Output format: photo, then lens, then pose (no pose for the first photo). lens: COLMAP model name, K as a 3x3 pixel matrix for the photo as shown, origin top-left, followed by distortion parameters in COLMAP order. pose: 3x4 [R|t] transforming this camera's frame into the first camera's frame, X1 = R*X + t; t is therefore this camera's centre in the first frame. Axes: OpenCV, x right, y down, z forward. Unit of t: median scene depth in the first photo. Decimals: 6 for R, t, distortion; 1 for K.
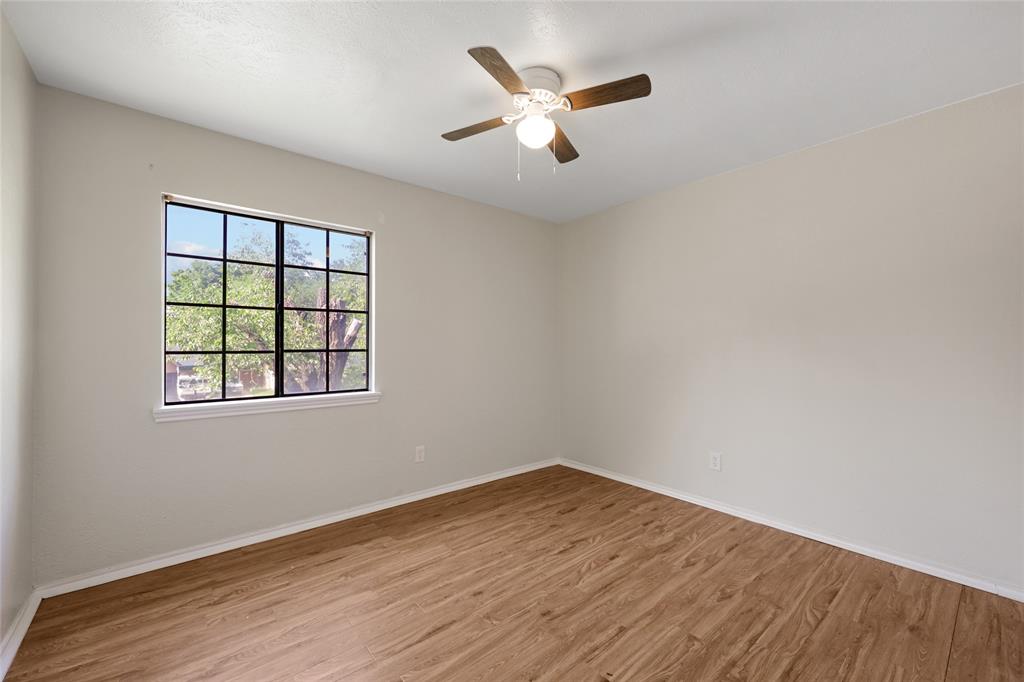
lens RADIAL K [[420.4, 0, 511.6], [0, 420.4, 342.0], [0, 0, 1]] dist [0.003071, -0.000875]
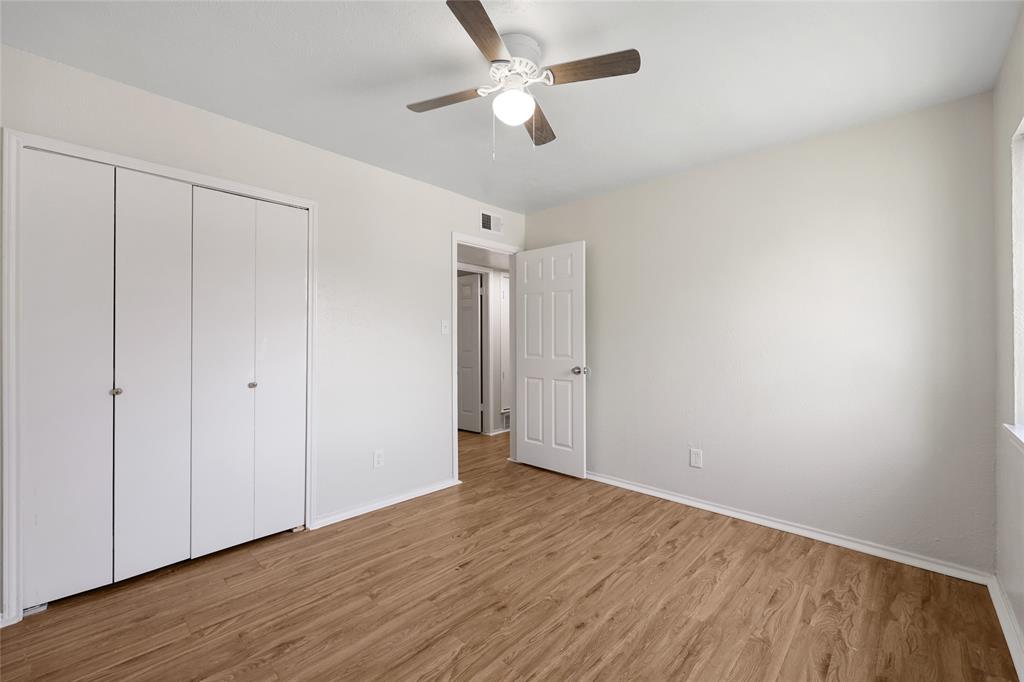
lens RADIAL K [[420.4, 0, 513.1], [0, 420.4, 339.7], [0, 0, 1]] dist [0.003071, -0.000875]
pose [[-0.992881, 0.000733, -0.119107, 0.170928], [0.001538, 0.999977, -0.006666, 0.012582], [0.119099, -0.006802, -0.992859, 1.966914]]
